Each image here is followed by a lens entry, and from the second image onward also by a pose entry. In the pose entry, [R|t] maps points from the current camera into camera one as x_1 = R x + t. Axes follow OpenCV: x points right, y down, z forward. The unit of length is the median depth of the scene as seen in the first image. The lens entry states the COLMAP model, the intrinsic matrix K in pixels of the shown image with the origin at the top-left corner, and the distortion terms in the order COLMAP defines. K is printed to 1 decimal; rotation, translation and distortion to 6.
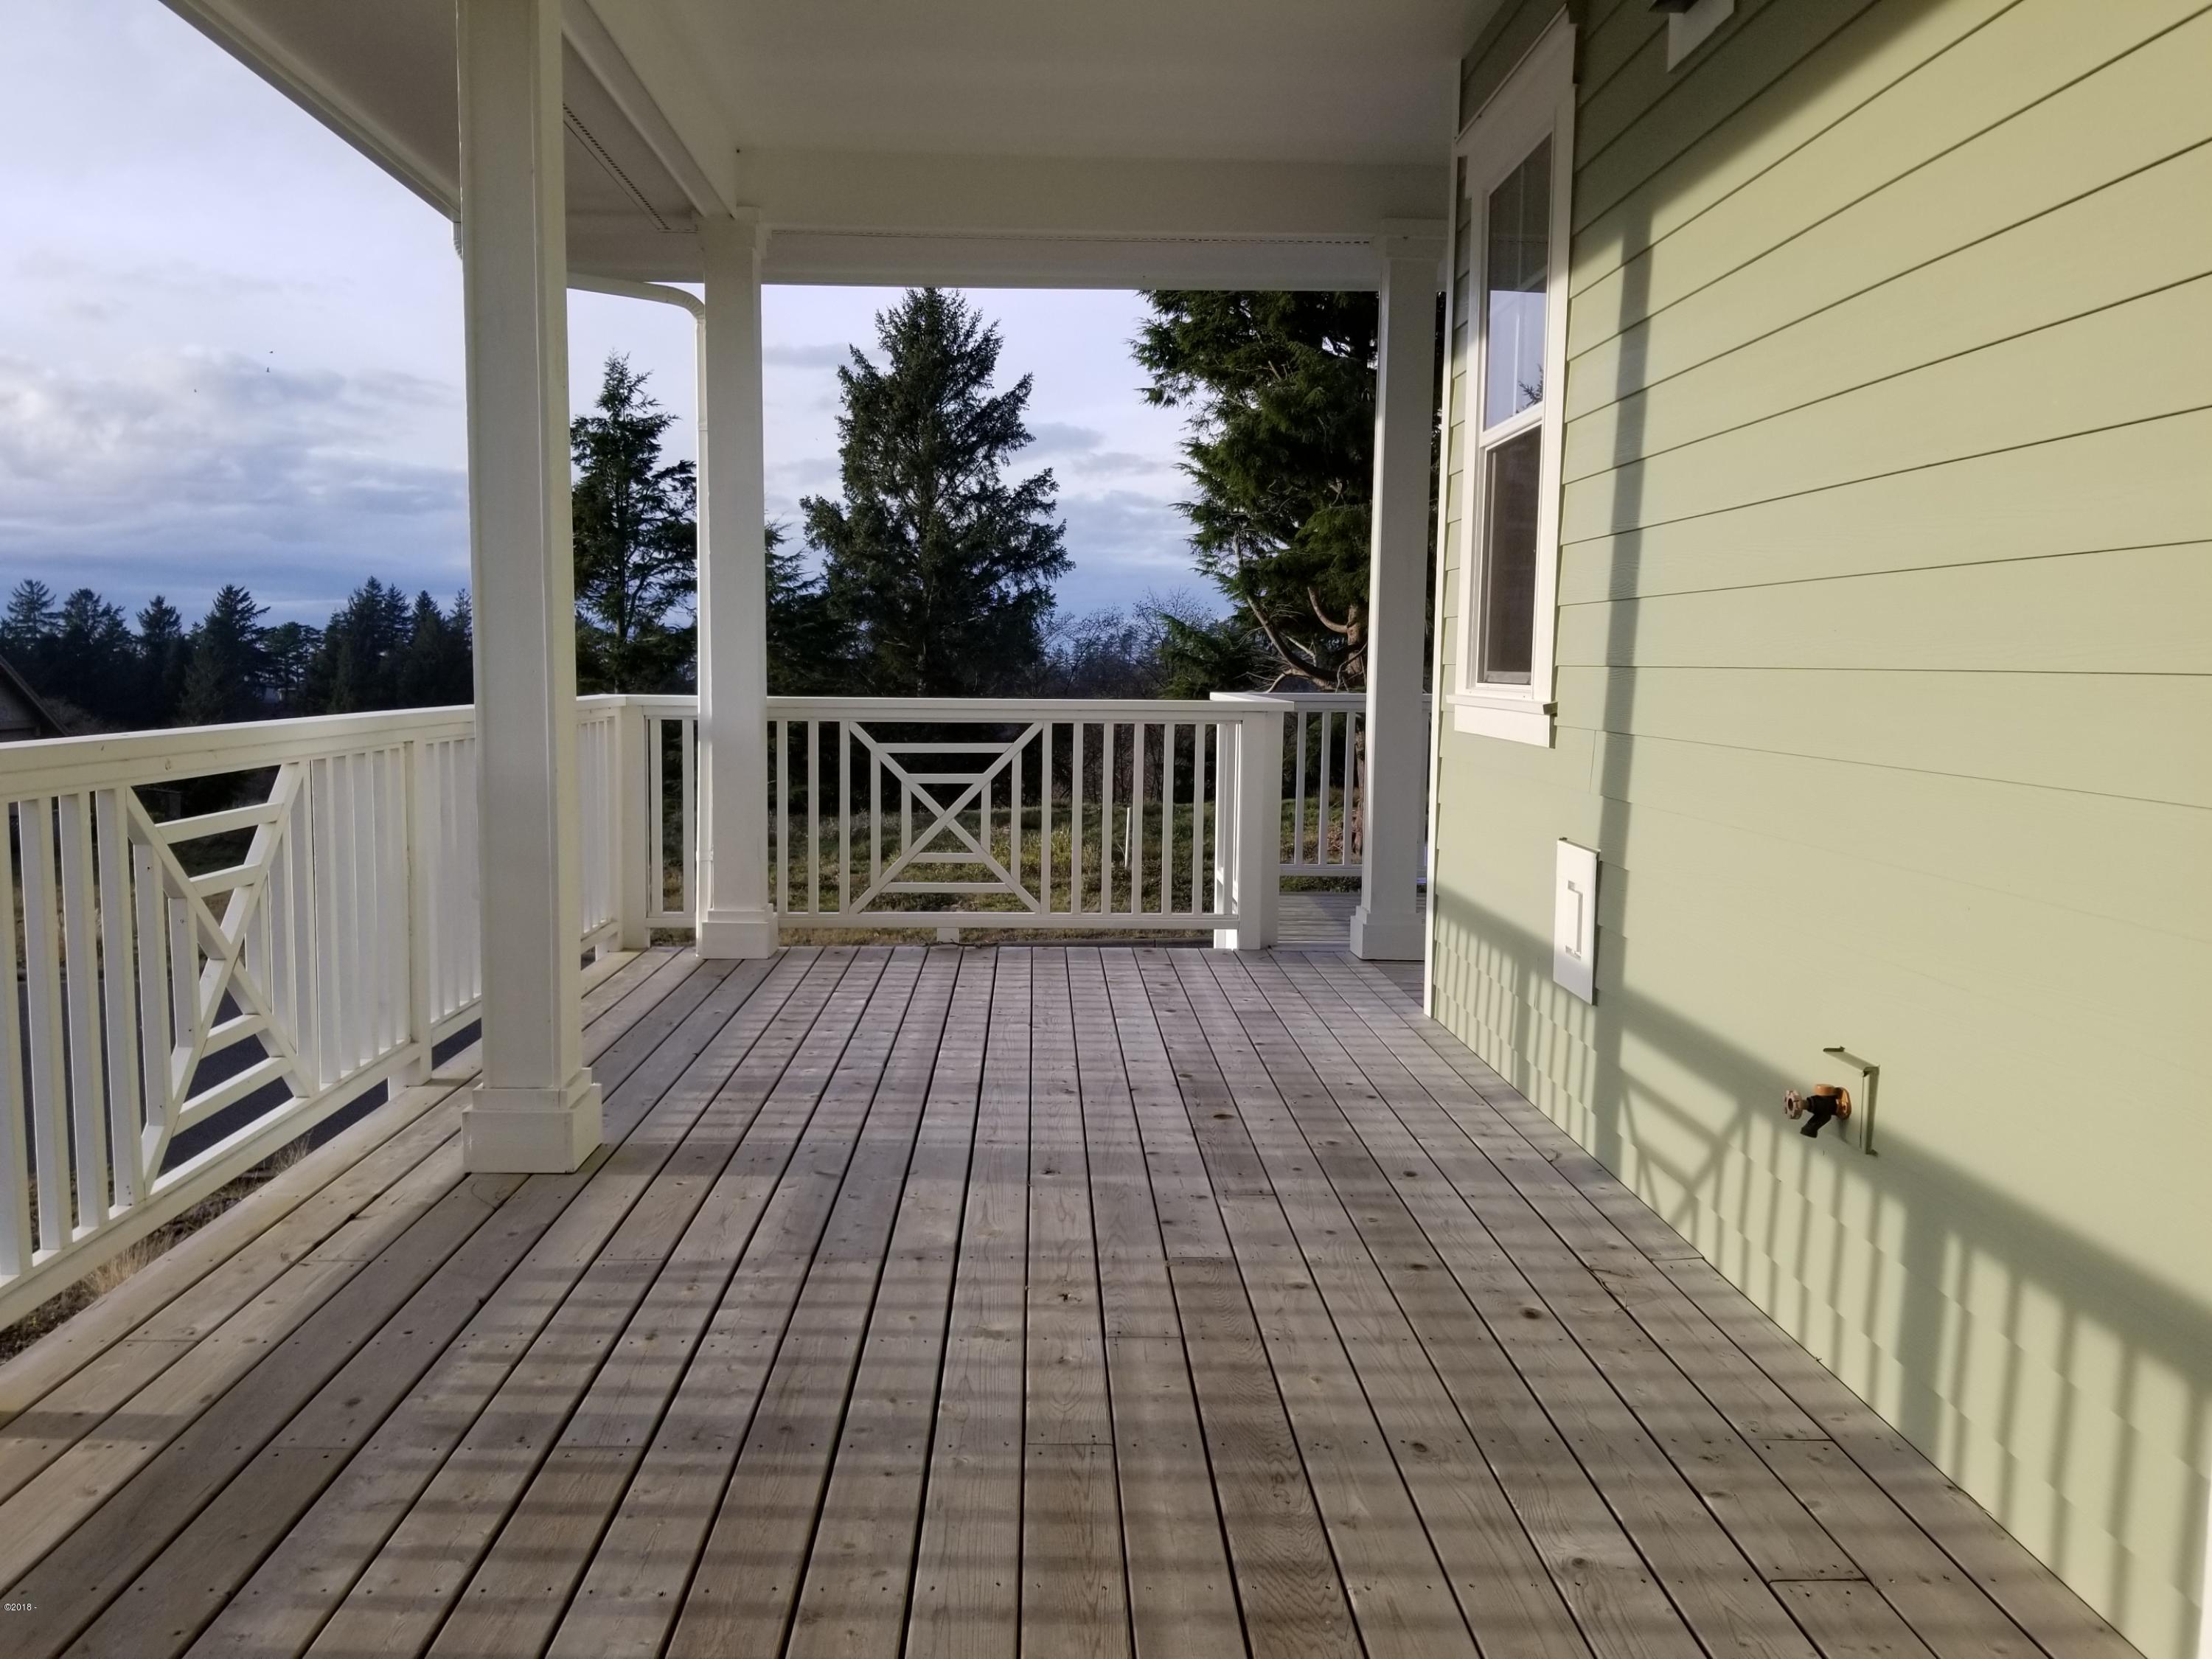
lens RADIAL K [[1704.6, 0, 1048.7], [0, 1704.6, 775.7], [0, 0, 1]] dist [0.080533, -0.139388]
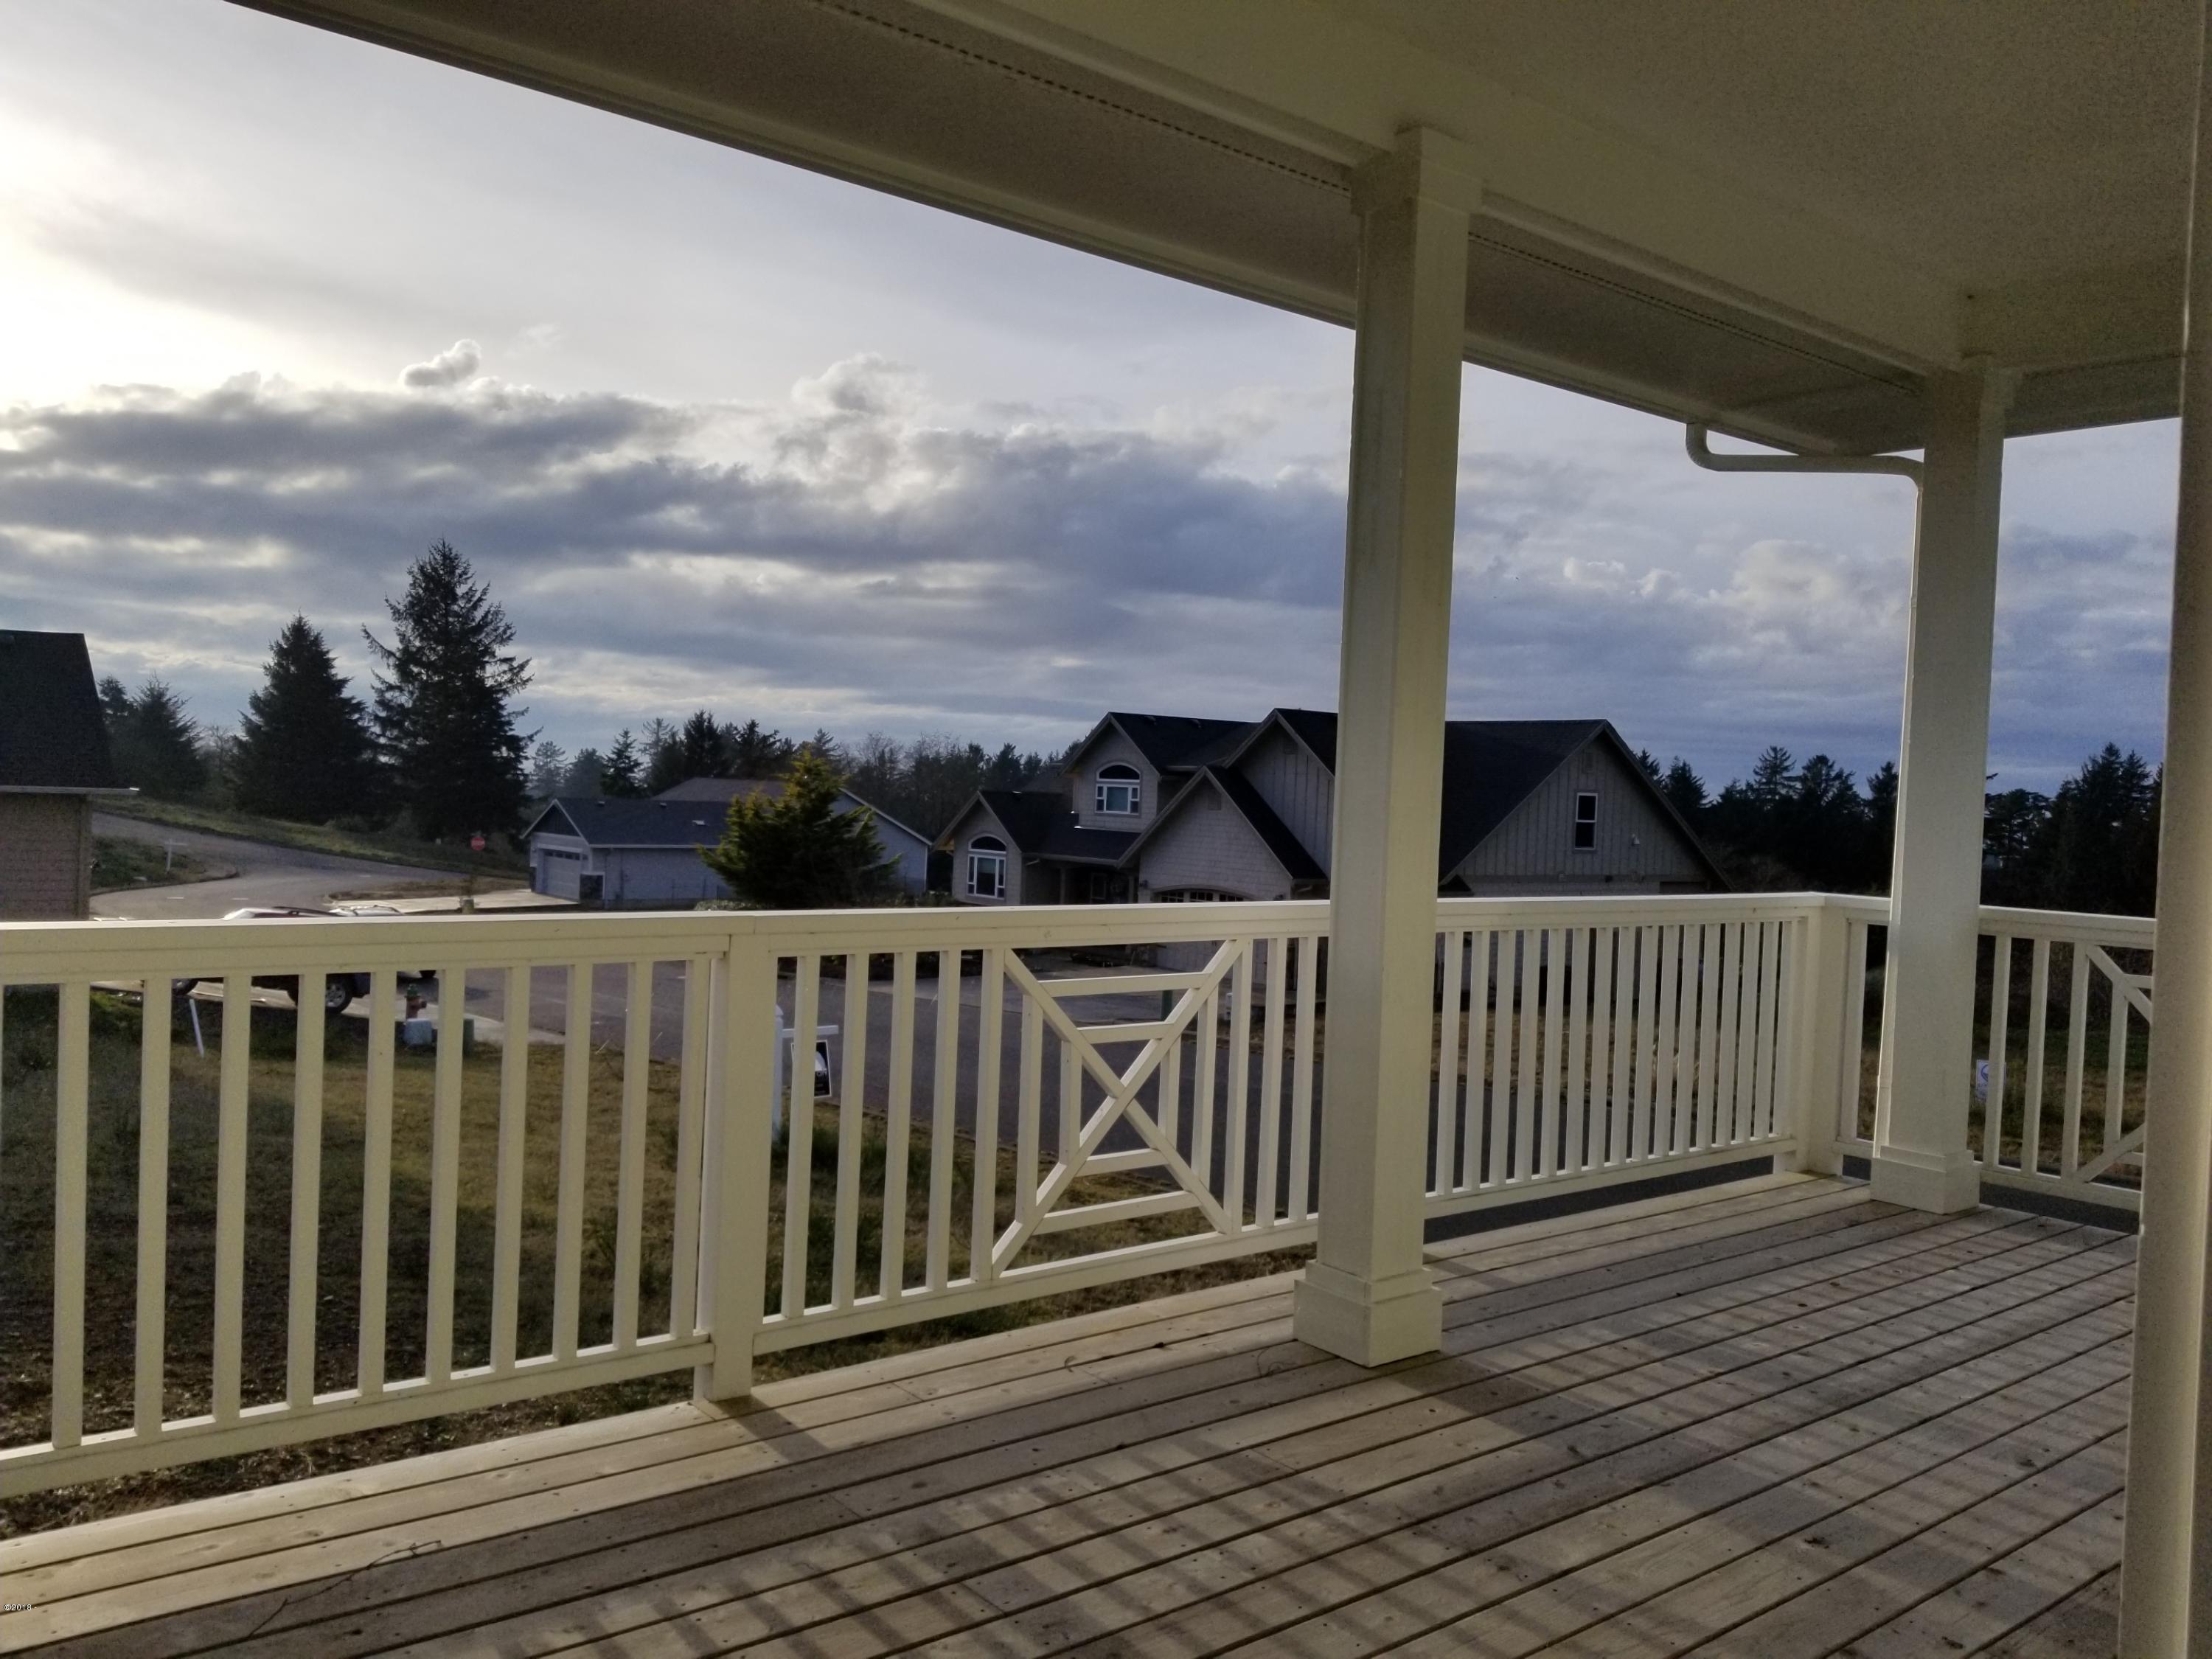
lens RADIAL K [[1708.8, 0, 1162.5], [0, 1708.8, 774.4], [0, 0, 1]] dist [0.000878, -0.005352]
pose [[0.626535, 0.013781, -0.779271, 0.418951], [-0.088357, 0.994654, -0.053450, -0.051888], [0.774369, 0.102342, 0.624403, 0.235180]]
